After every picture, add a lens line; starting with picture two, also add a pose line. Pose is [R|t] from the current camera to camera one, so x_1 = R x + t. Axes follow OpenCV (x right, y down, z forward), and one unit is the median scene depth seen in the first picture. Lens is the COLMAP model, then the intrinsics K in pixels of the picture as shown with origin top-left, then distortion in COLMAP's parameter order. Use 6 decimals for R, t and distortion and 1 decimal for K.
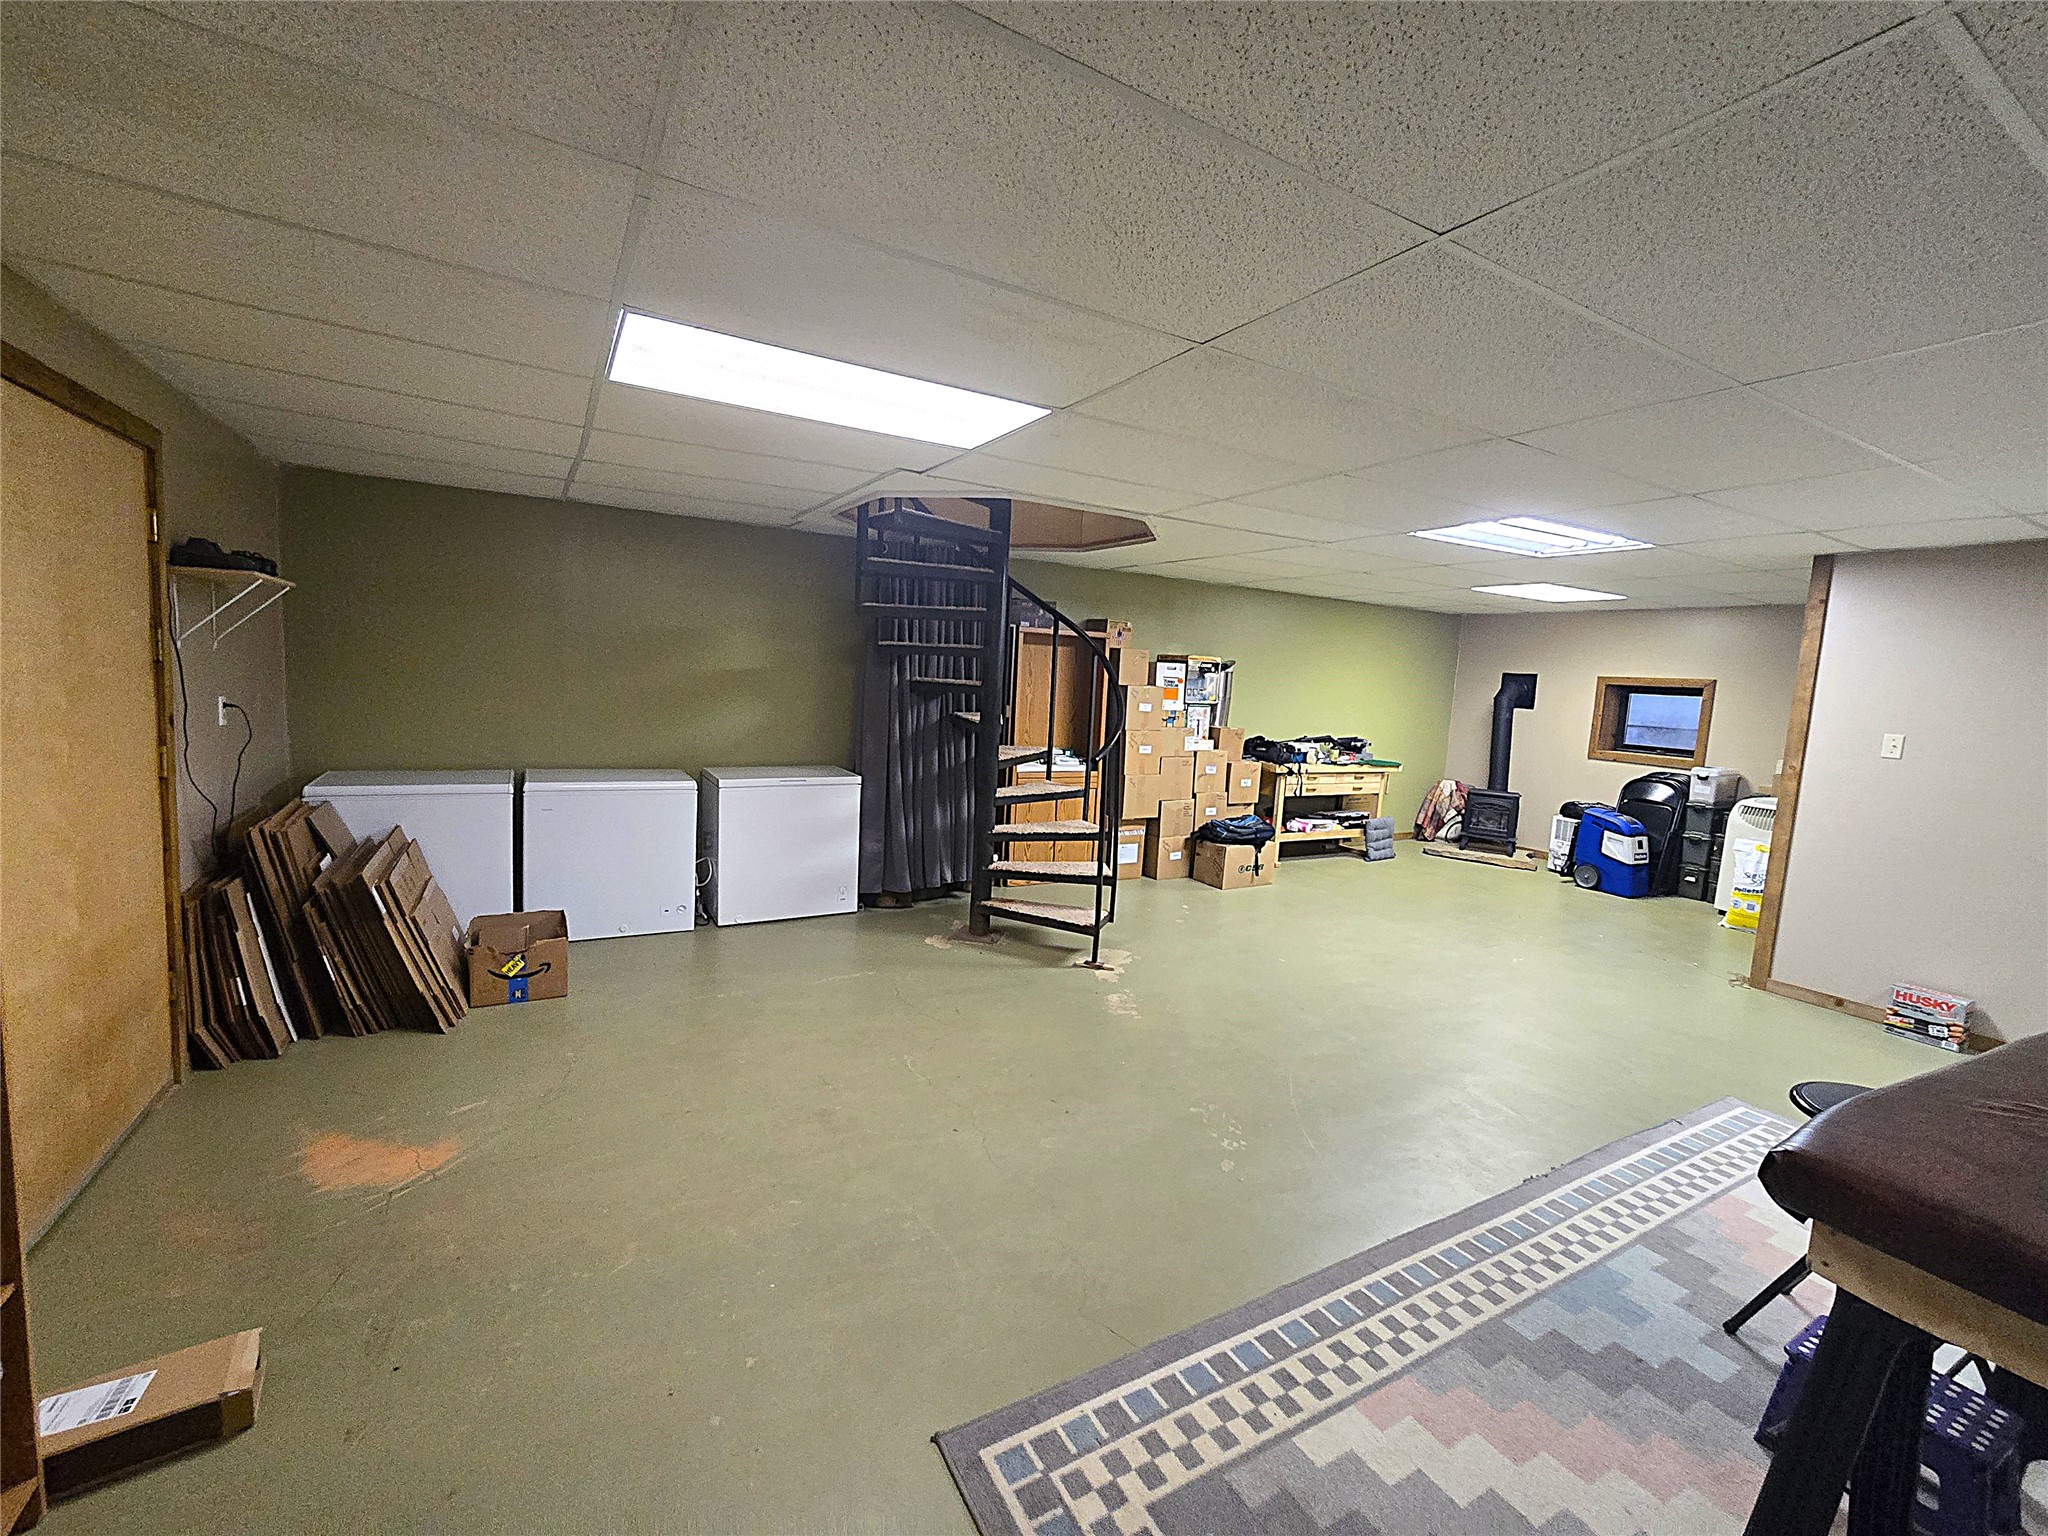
lens RADIAL K [[841.0, 0, 1021.9], [0, 841.0, 763.9], [0, 0, 1]] dist [-0.005030, 0.001344]
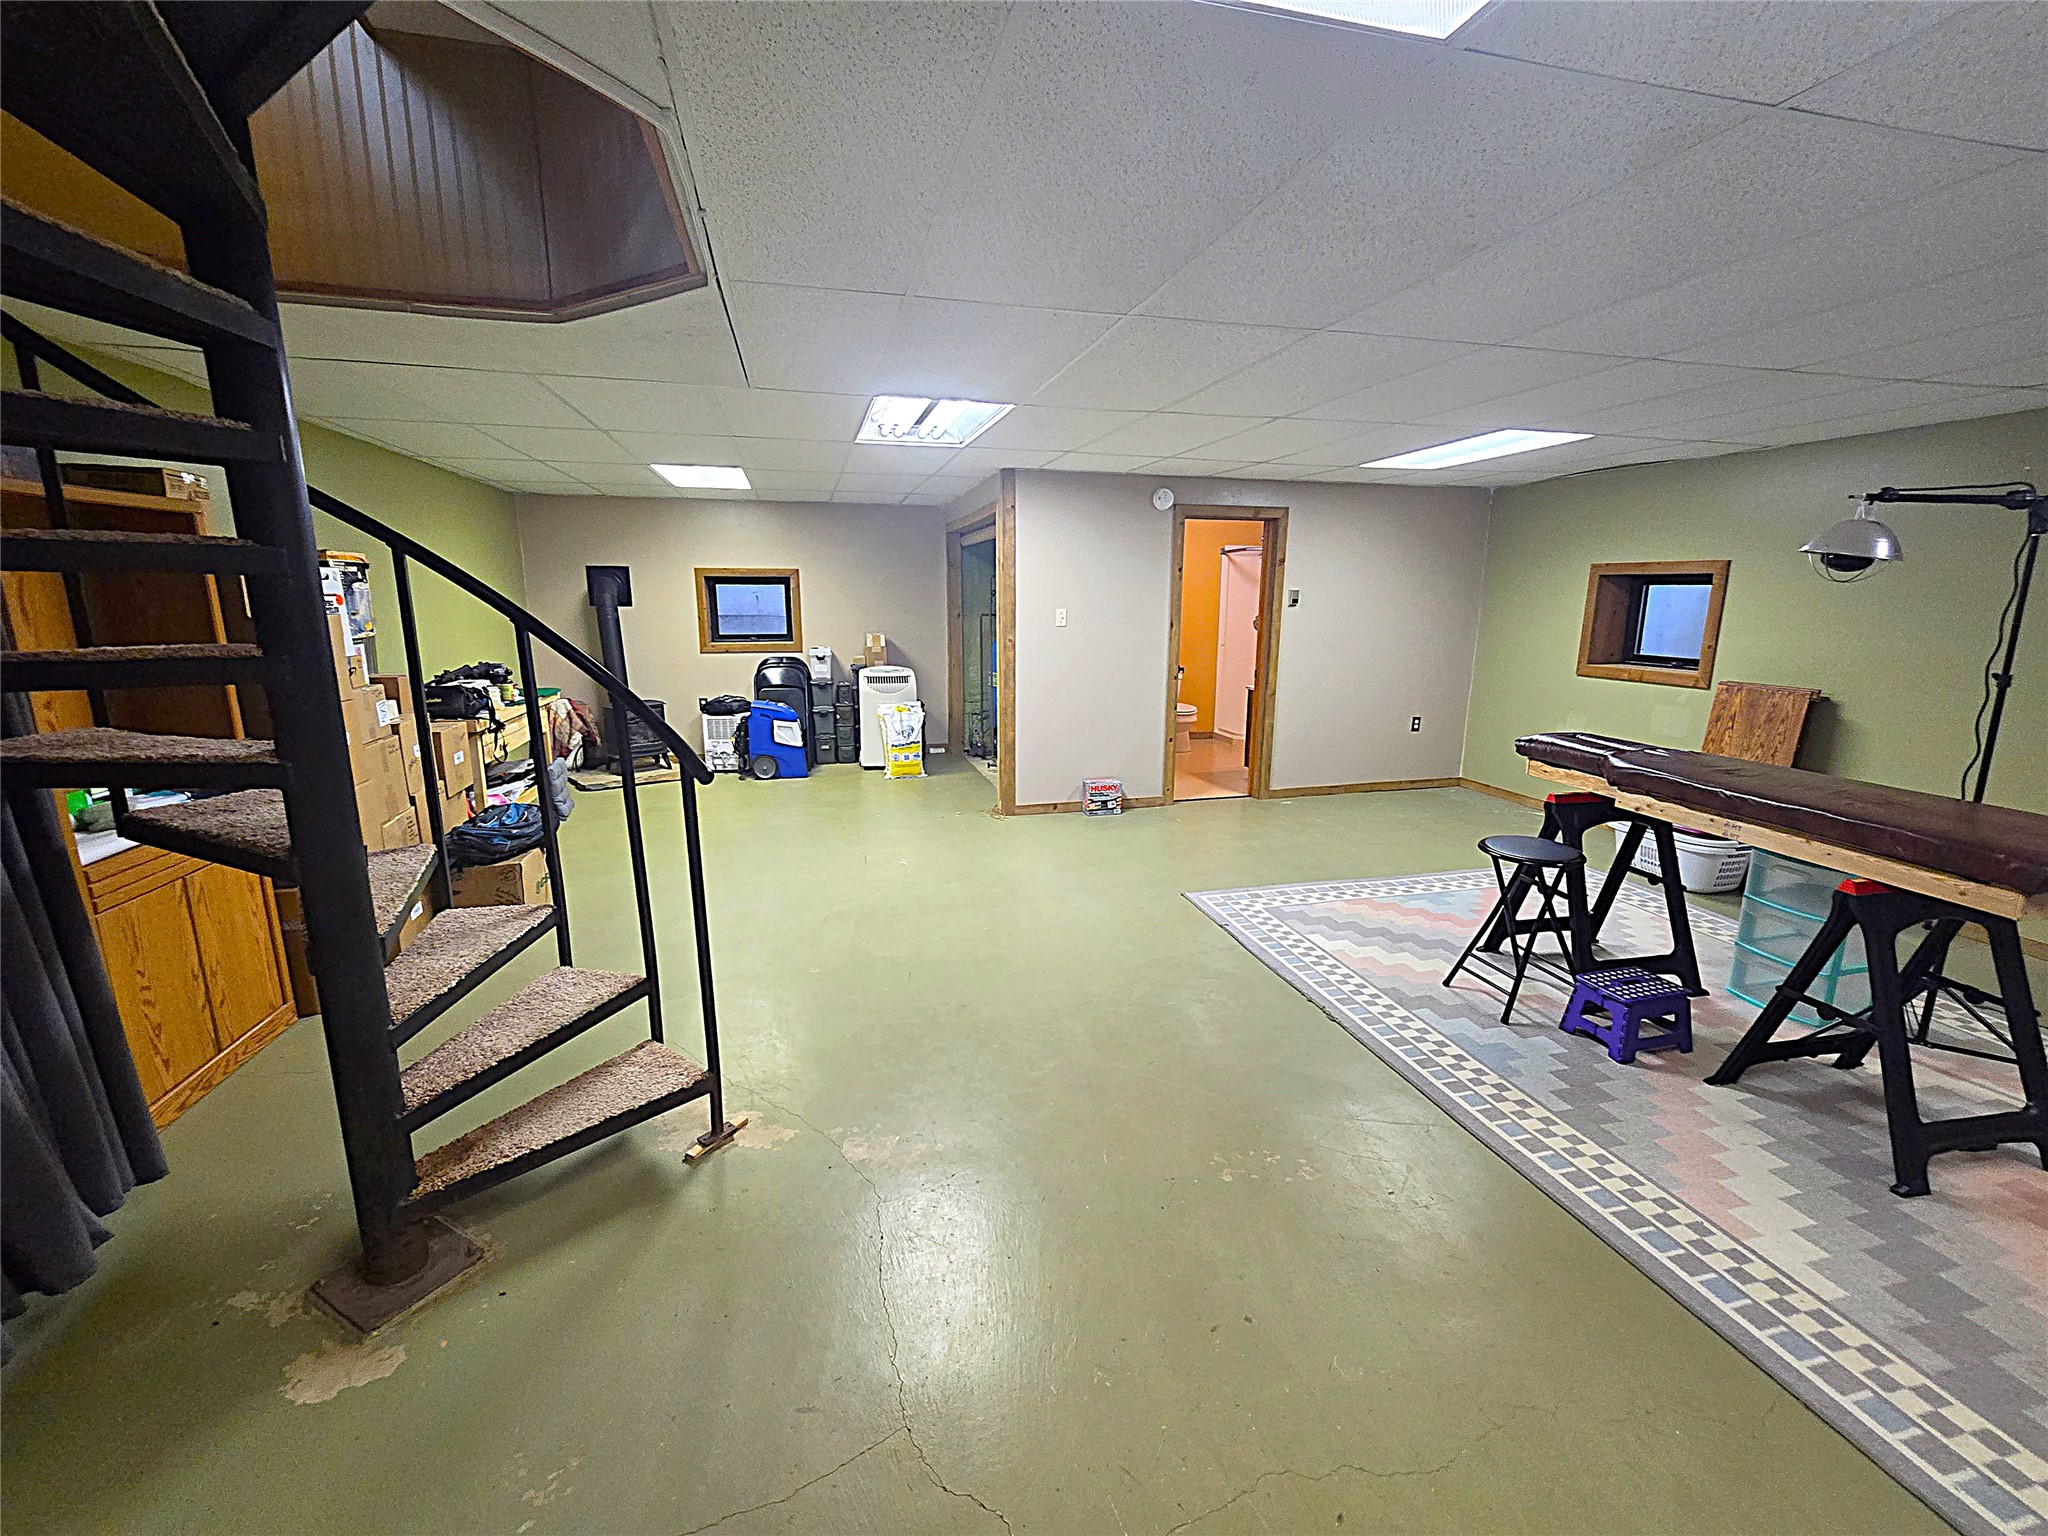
lens RADIAL K [[841.0, 0, 1019.9], [0, 841.0, 761.0], [0, 0, 1]] dist [-0.005030, 0.001344]
pose [[0.265665, -0.241162, 0.933415, -0.321307], [0.115935, 0.969172, 0.217403, -0.097712], [-0.957069, 0.050459, 0.285434, 0.652721]]
